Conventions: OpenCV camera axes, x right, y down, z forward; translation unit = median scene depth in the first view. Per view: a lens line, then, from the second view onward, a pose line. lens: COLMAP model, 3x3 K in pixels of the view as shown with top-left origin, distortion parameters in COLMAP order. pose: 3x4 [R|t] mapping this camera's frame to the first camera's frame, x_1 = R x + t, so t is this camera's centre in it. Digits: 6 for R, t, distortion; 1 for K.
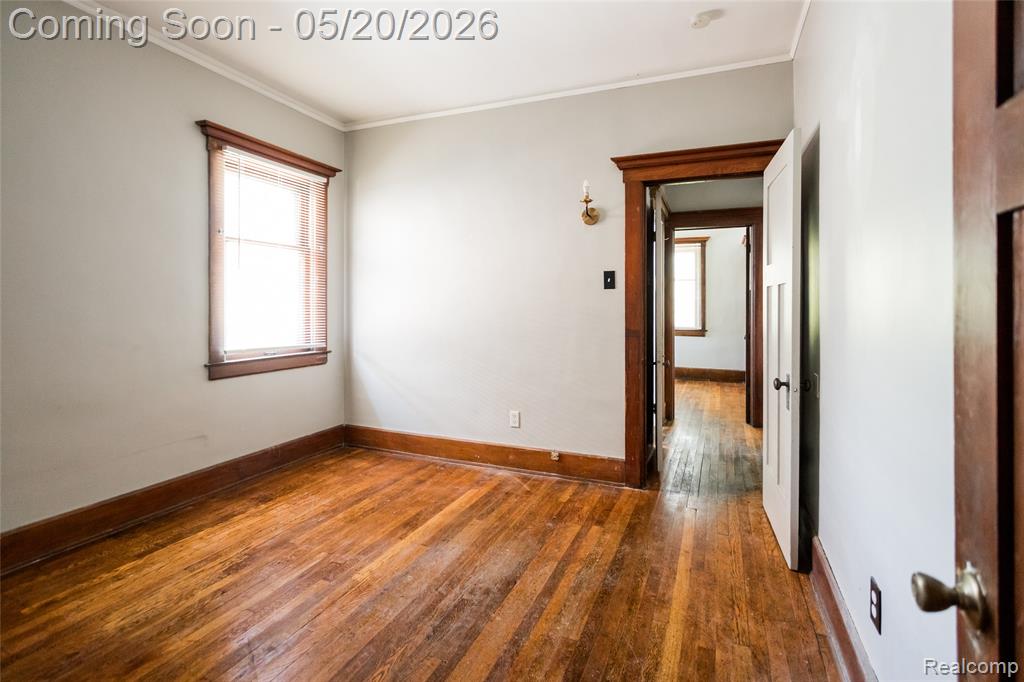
lens RADIAL K [[482.2, 0, 506.4], [0, 482.2, 305.1], [0, 0, 1]] dist [-0.002636, 0.001170]
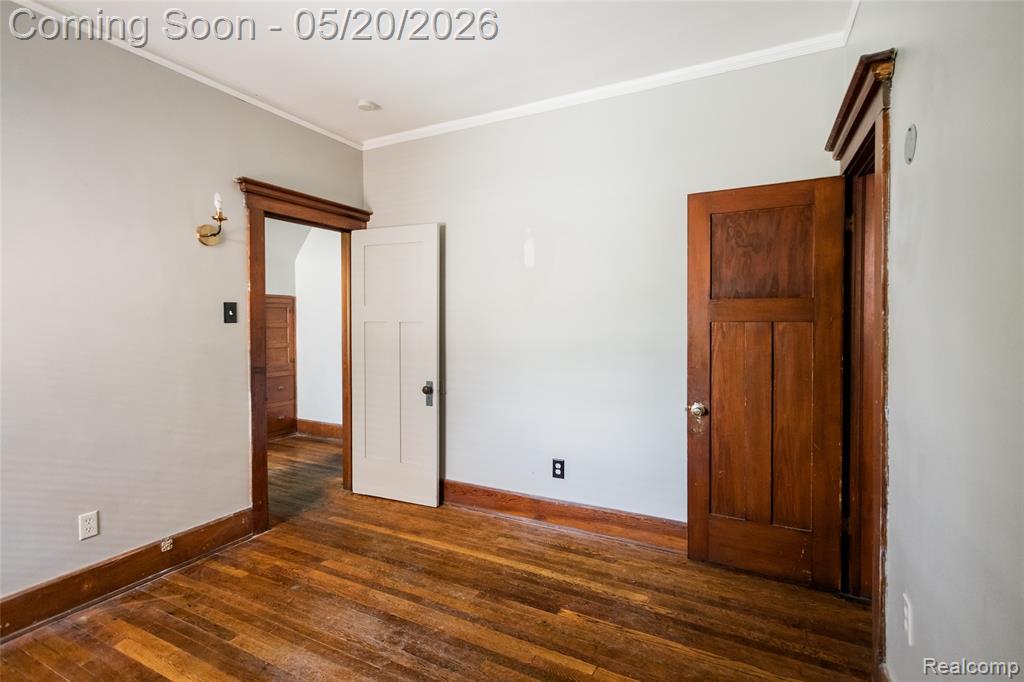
lens RADIAL K [[482.2, 0, 520.1], [0, 482.2, 327.7], [0, 0, 1]] dist [-0.002636, 0.001170]
pose [[0.073931, -0.018209, 0.997097, -0.770892], [0.005028, 0.999827, 0.017886, -0.046806], [-0.997251, 0.003691, 0.074010, 0.507822]]
